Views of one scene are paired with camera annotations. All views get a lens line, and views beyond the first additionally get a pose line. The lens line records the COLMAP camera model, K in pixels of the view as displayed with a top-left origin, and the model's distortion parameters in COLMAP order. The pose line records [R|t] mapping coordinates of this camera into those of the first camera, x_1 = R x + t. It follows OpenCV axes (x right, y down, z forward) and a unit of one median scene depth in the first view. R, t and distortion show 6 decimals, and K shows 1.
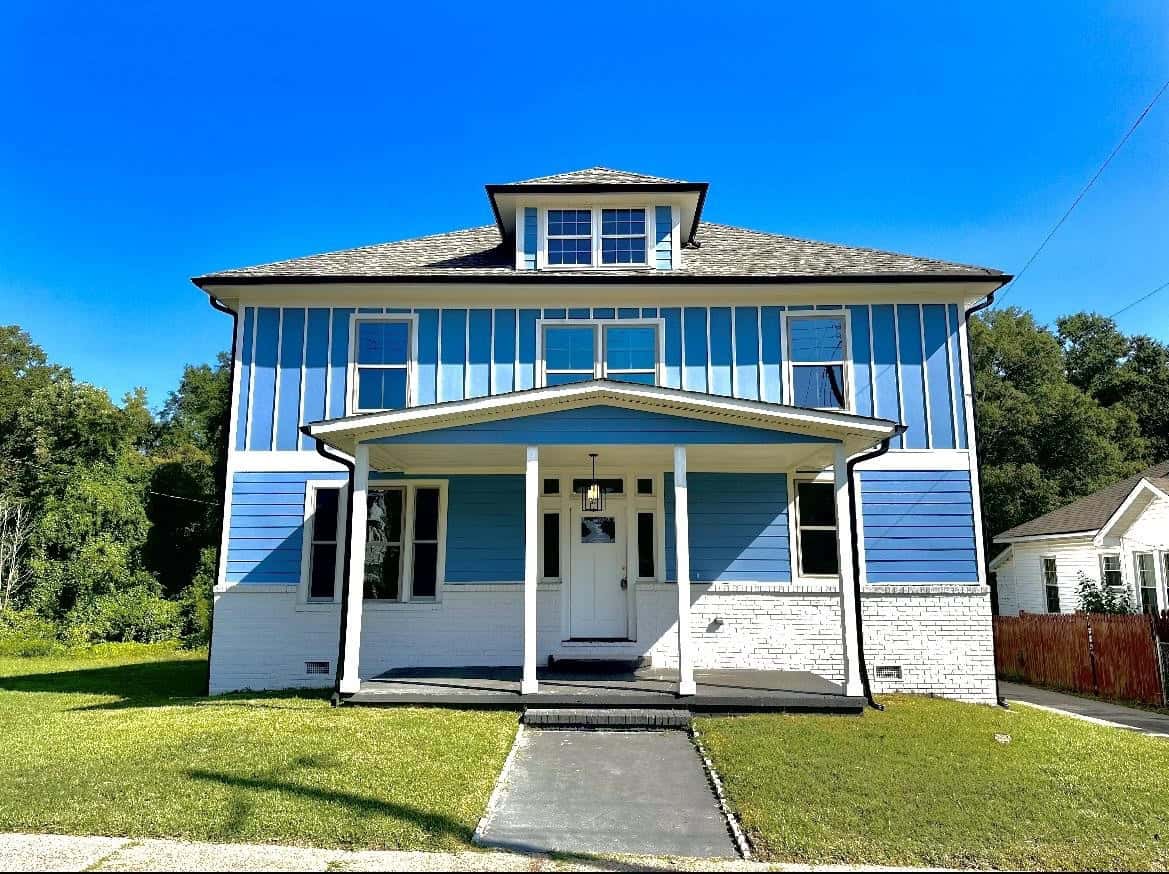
lens RADIAL K [[822.3, 0, 584.5], [0, 822.3, 437.0], [0, 0, 1]] dist [0.071110, -0.001550]
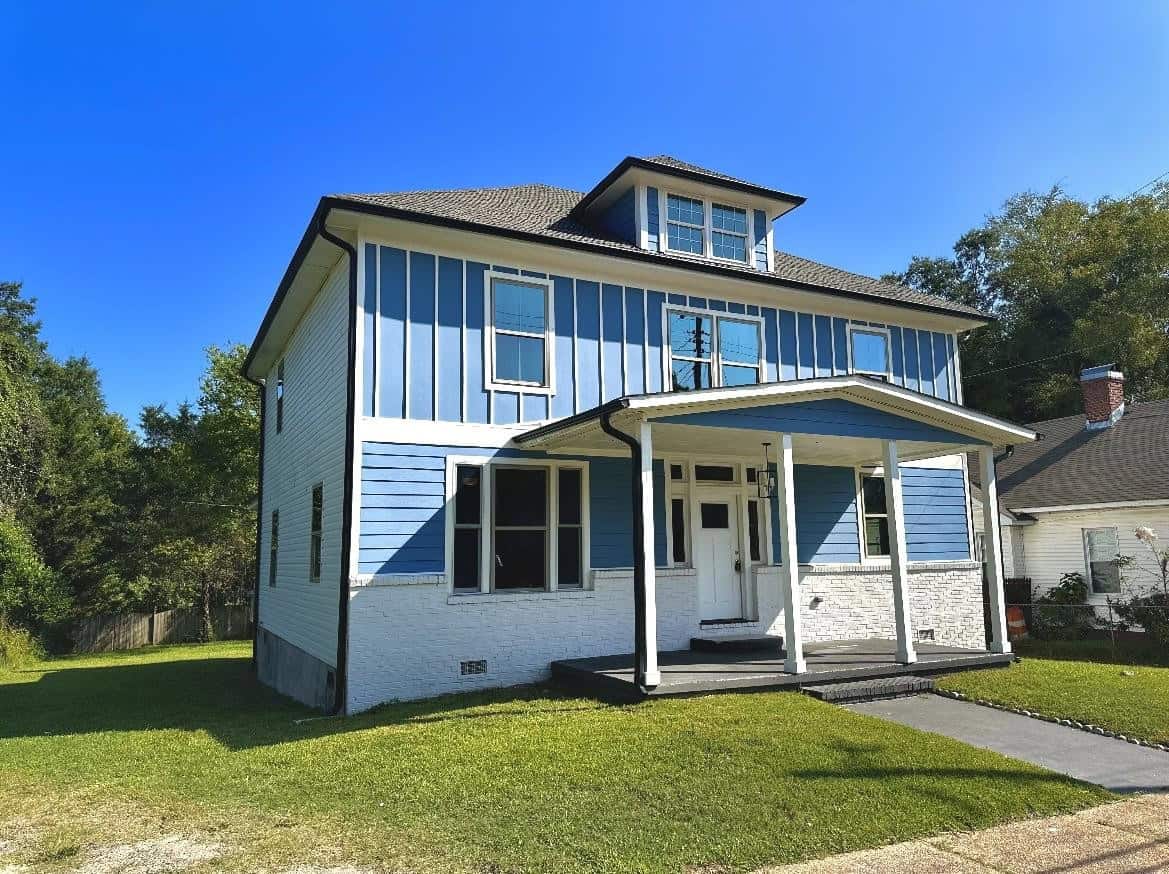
lens RADIAL K [[833.4, 0, 584.5], [0, 833.4, 437.0], [0, 0, 1]] dist [0.079489, -0.116822]
pose [[0.878076, 0.053072, 0.475569, -0.627245], [-0.061261, 0.998120, 0.001722, 0.022821], [-0.474583, -0.030645, 0.879677, 0.160894]]
